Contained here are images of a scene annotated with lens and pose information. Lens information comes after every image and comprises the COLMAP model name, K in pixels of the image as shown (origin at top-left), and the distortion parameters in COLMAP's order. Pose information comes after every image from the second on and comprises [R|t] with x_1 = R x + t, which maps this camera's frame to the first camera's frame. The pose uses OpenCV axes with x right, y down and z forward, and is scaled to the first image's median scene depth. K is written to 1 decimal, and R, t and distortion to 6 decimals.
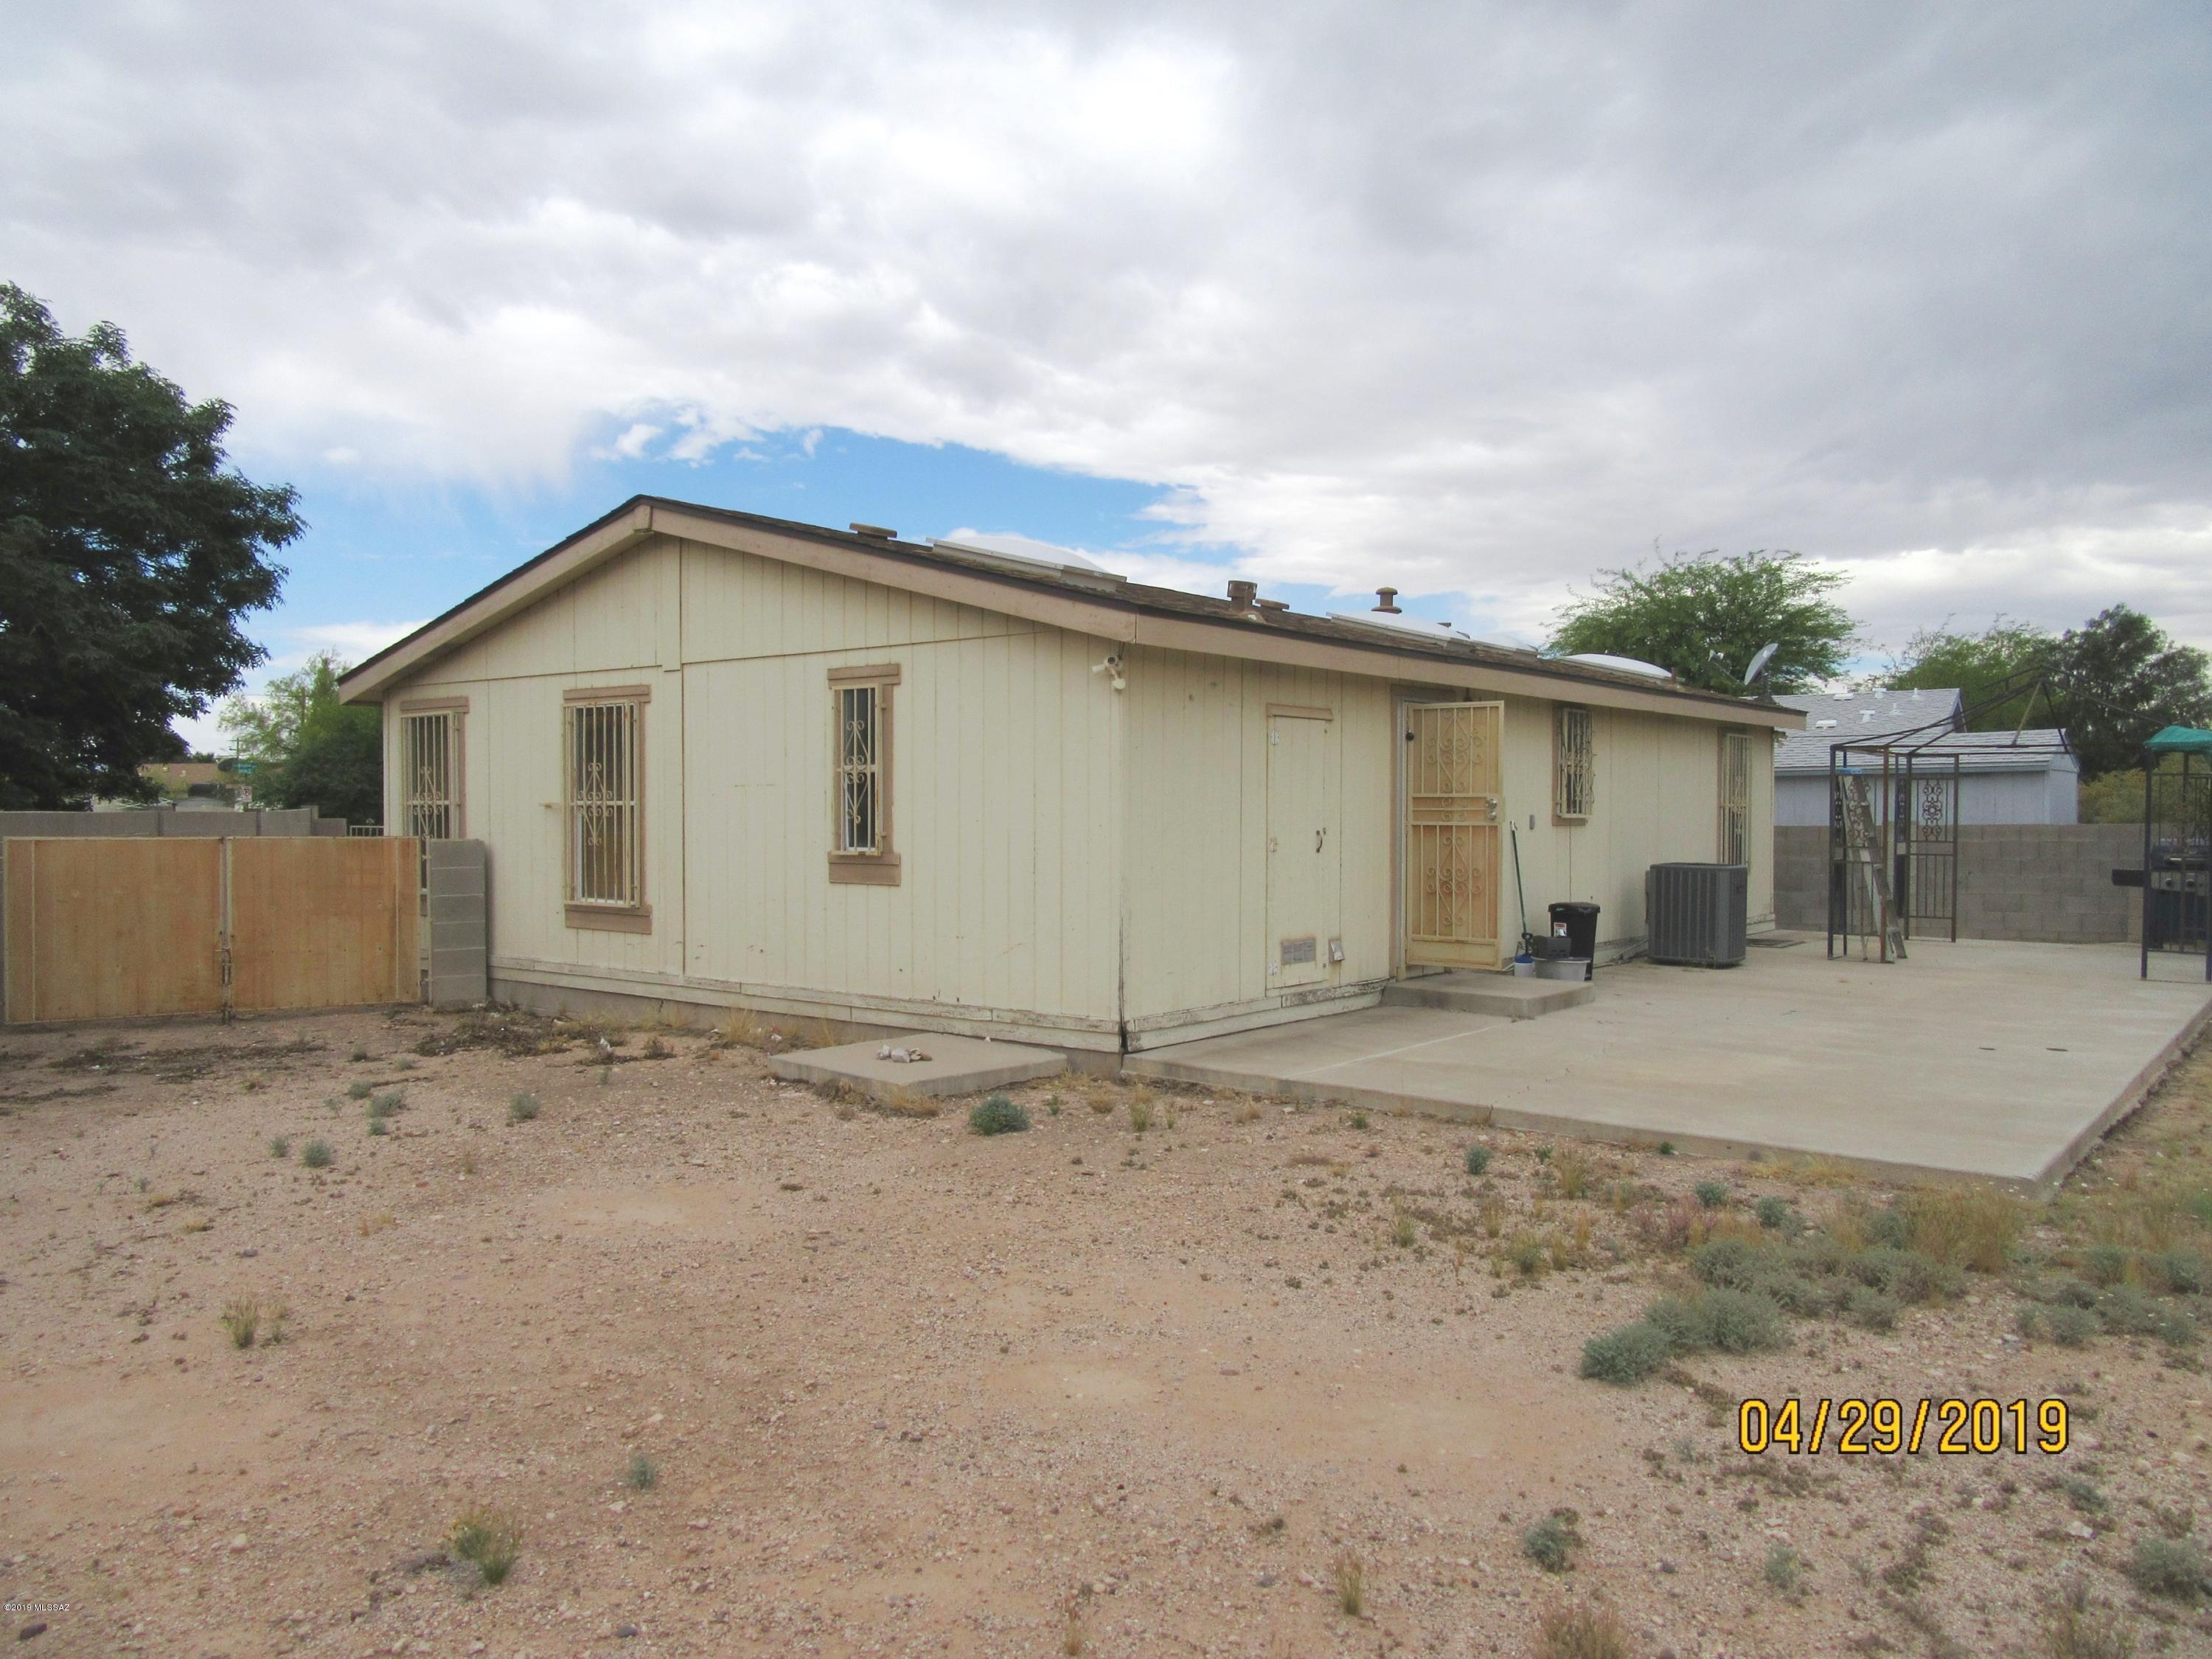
lens RADIAL K [[1645.1, 0, 1106.0], [0, 1645.1, 829.5], [0, 0, 1]] dist [-0.003853, -0.000313]
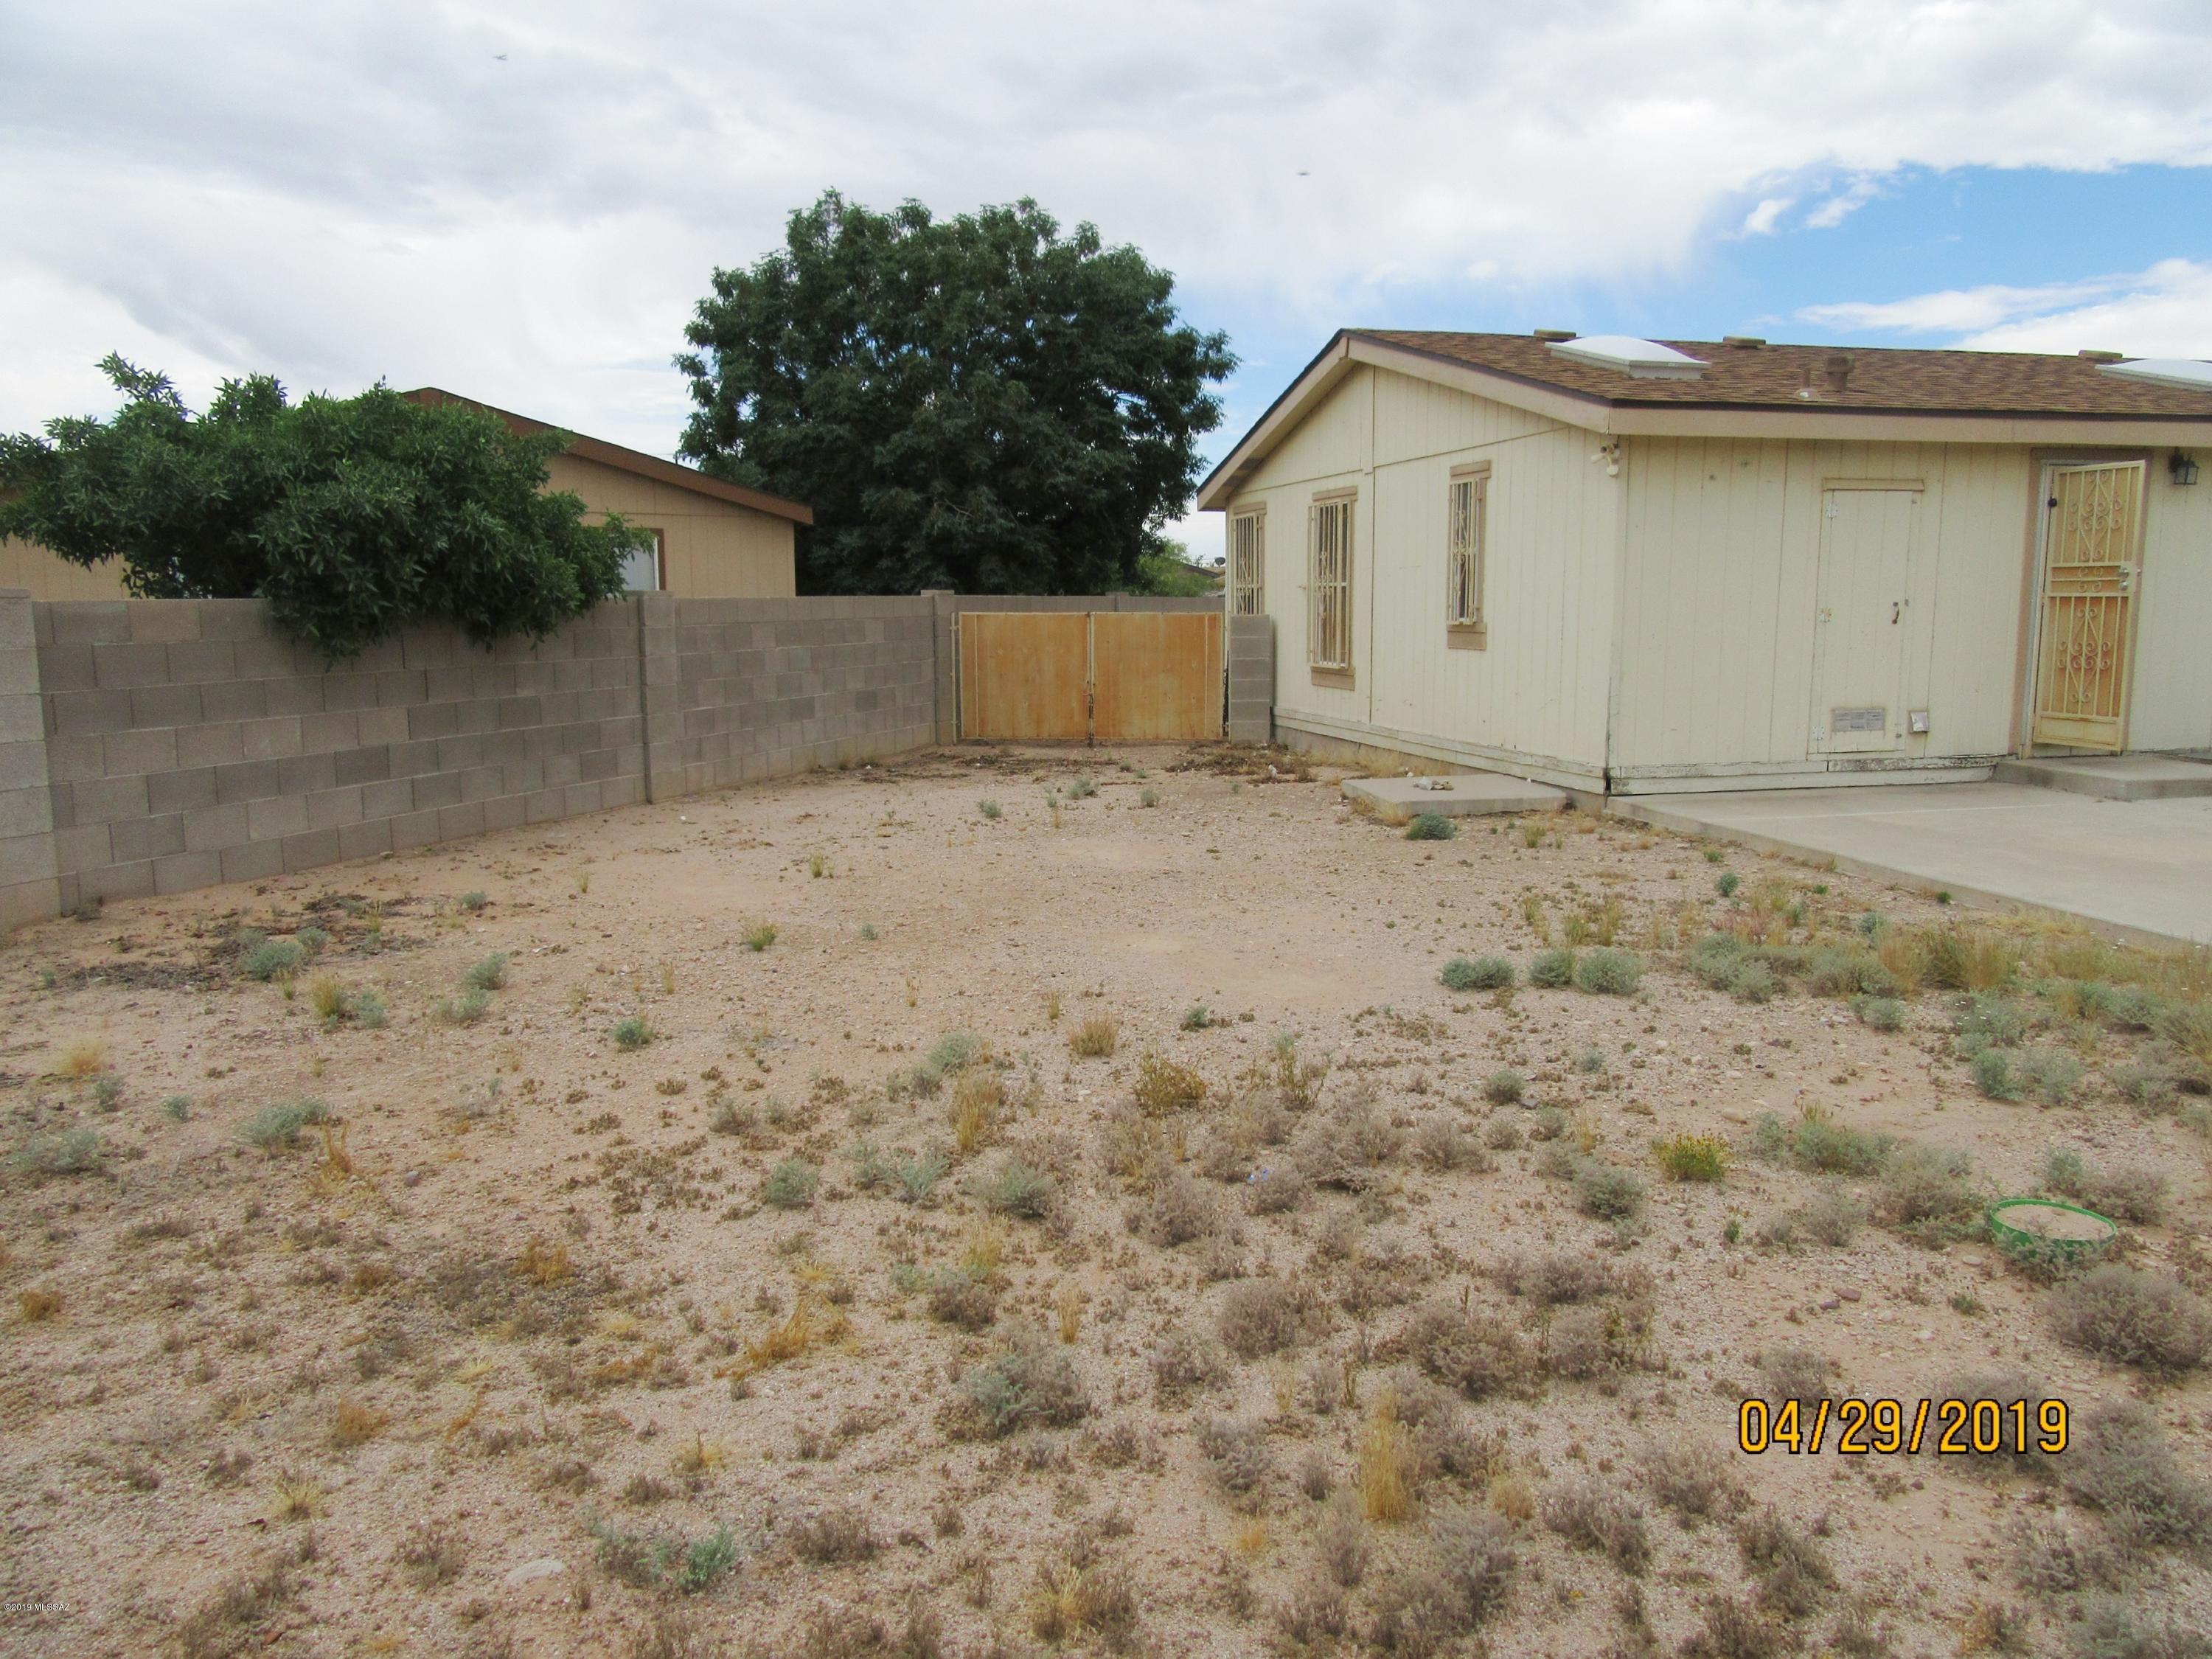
lens RADIAL K [[1645.1, 0, 1106.0], [0, 1645.1, 829.5], [0, 0, 1]] dist [-0.003853, -0.000313]
pose [[0.787228, 0.078399, -0.611658, 0.351323], [0.000312, 0.991835, 0.127530, 0.009690], [0.616662, -0.100586, 0.780776, -0.097962]]
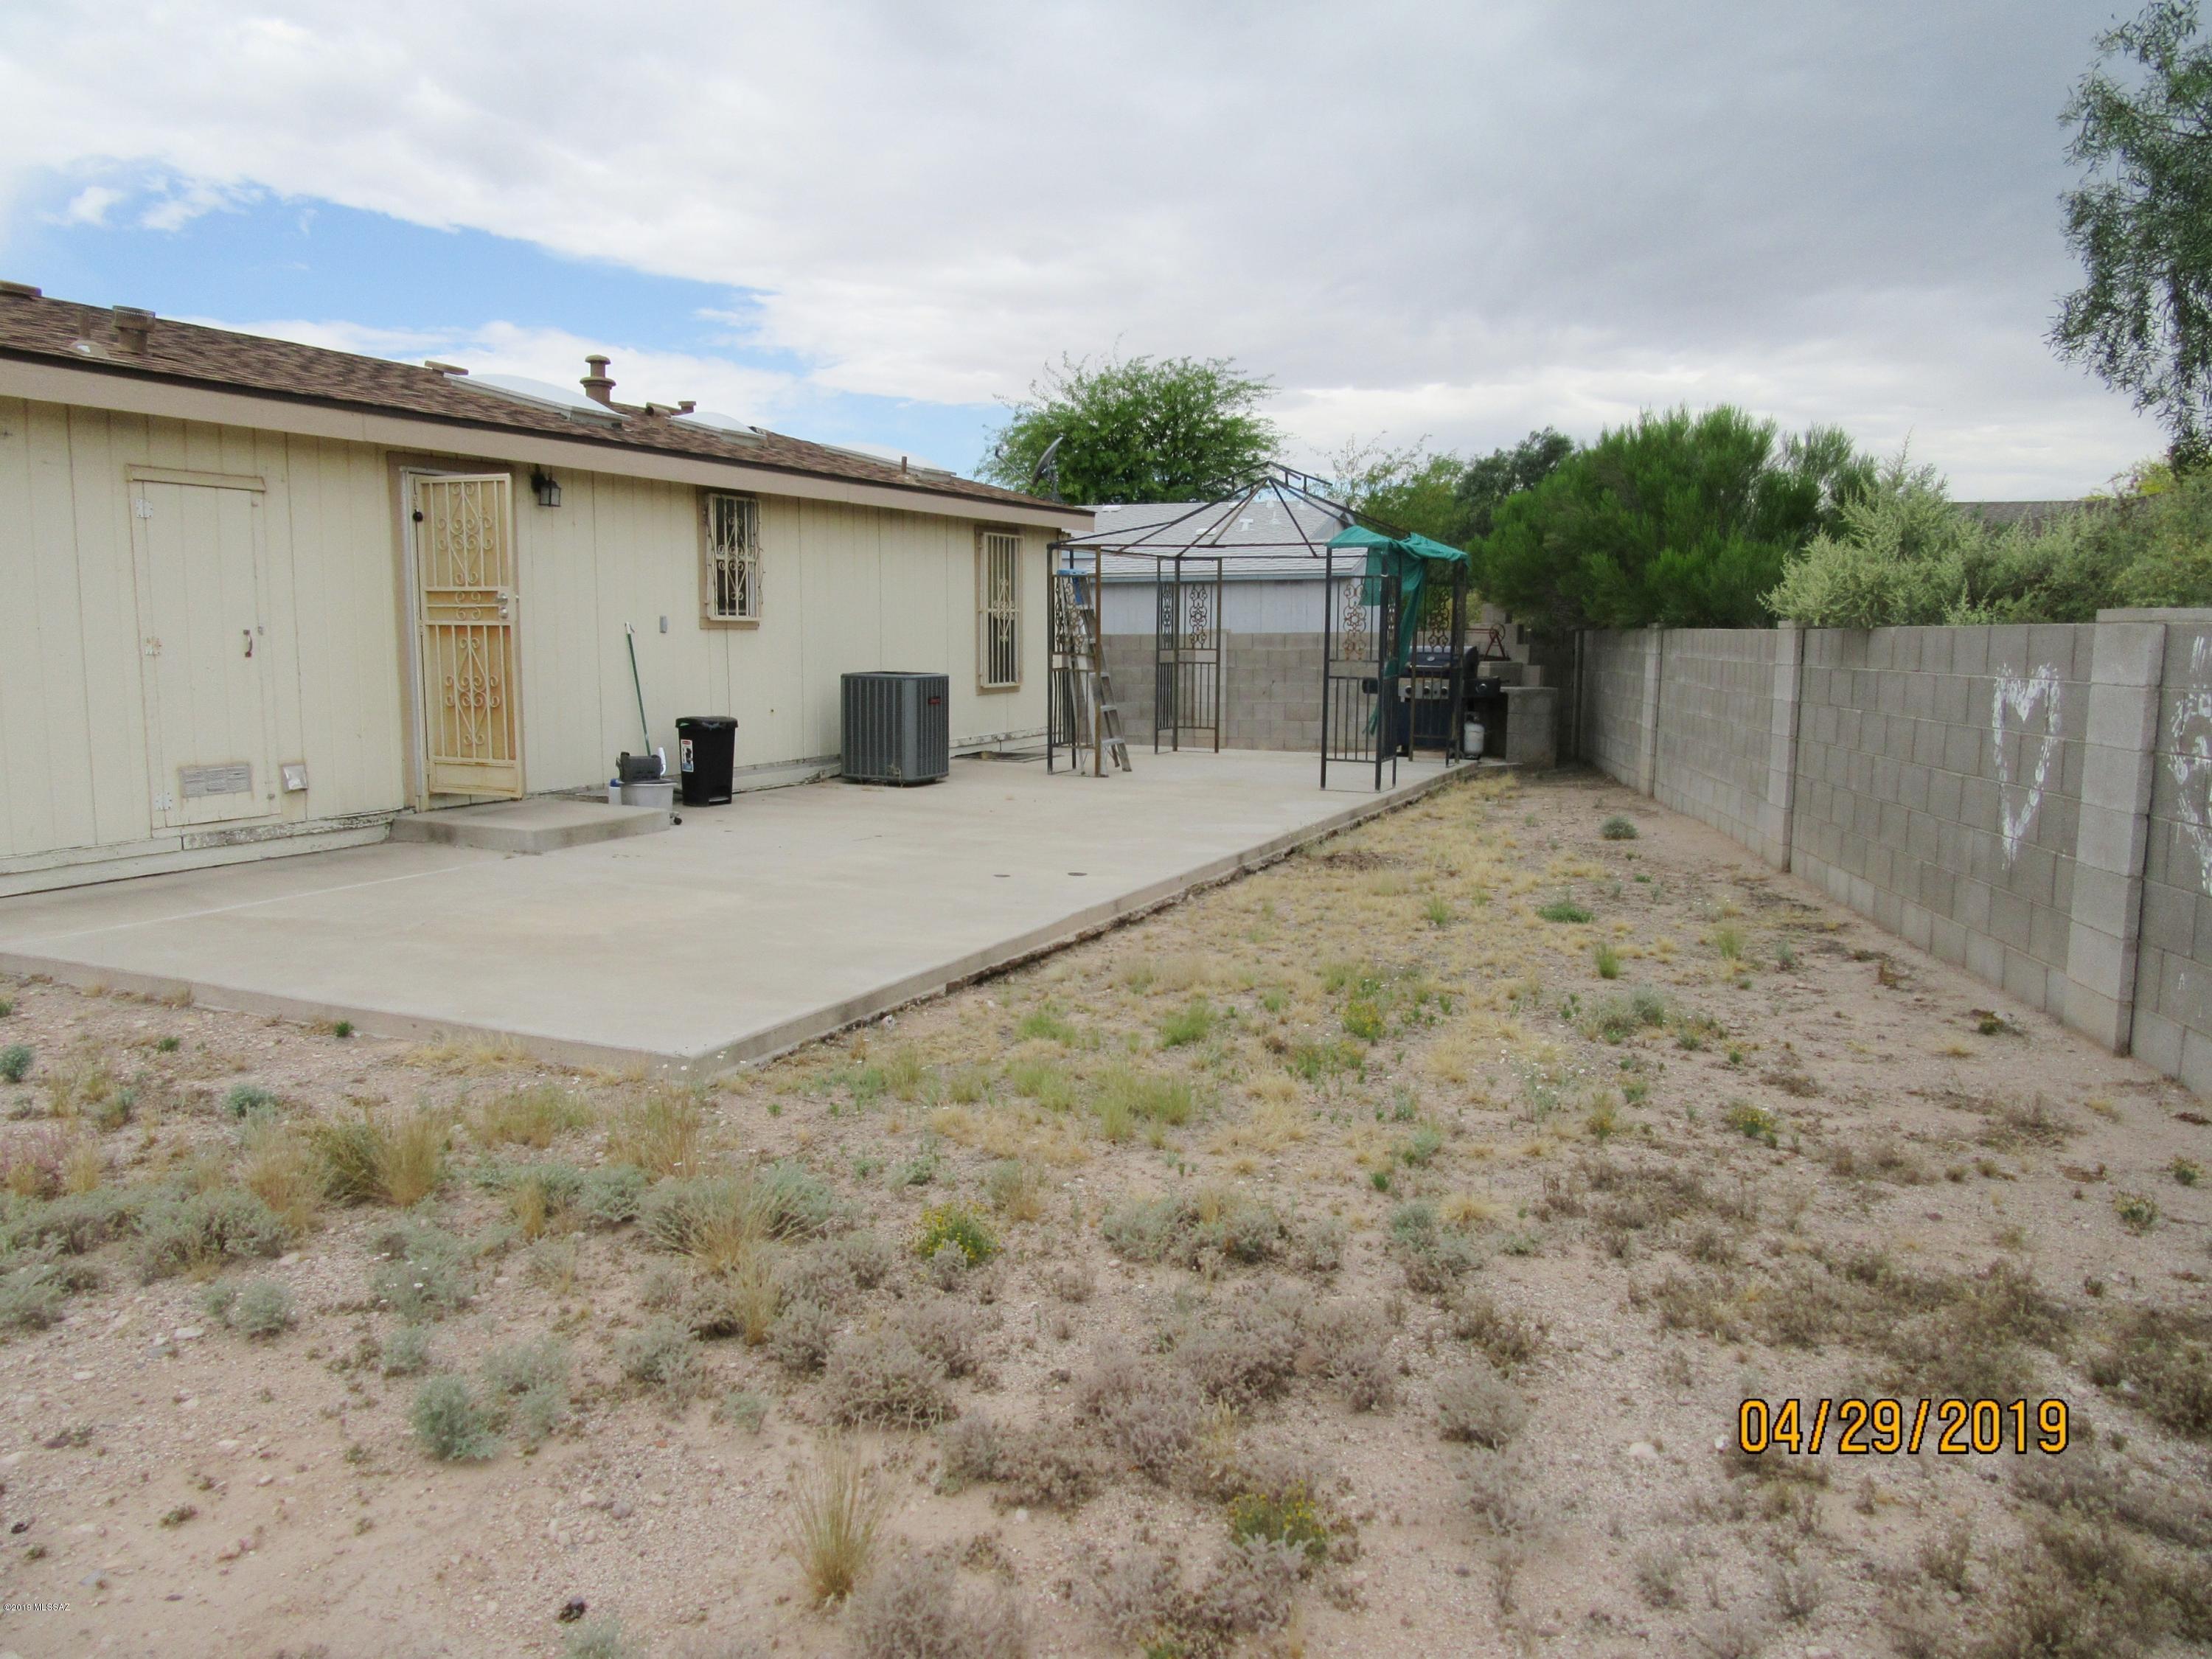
lens RADIAL K [[1634.9, 0, 1096.7], [0, 1634.9, 851.5], [0, 0, 1]] dist [-0.000172, 0.001795]
pose [[0.971131, -0.030298, 0.236613, 0.317977], [0.000598, 0.992207, 0.124596, 0.008283], [-0.238545, -0.120858, 0.963582, 0.109136]]
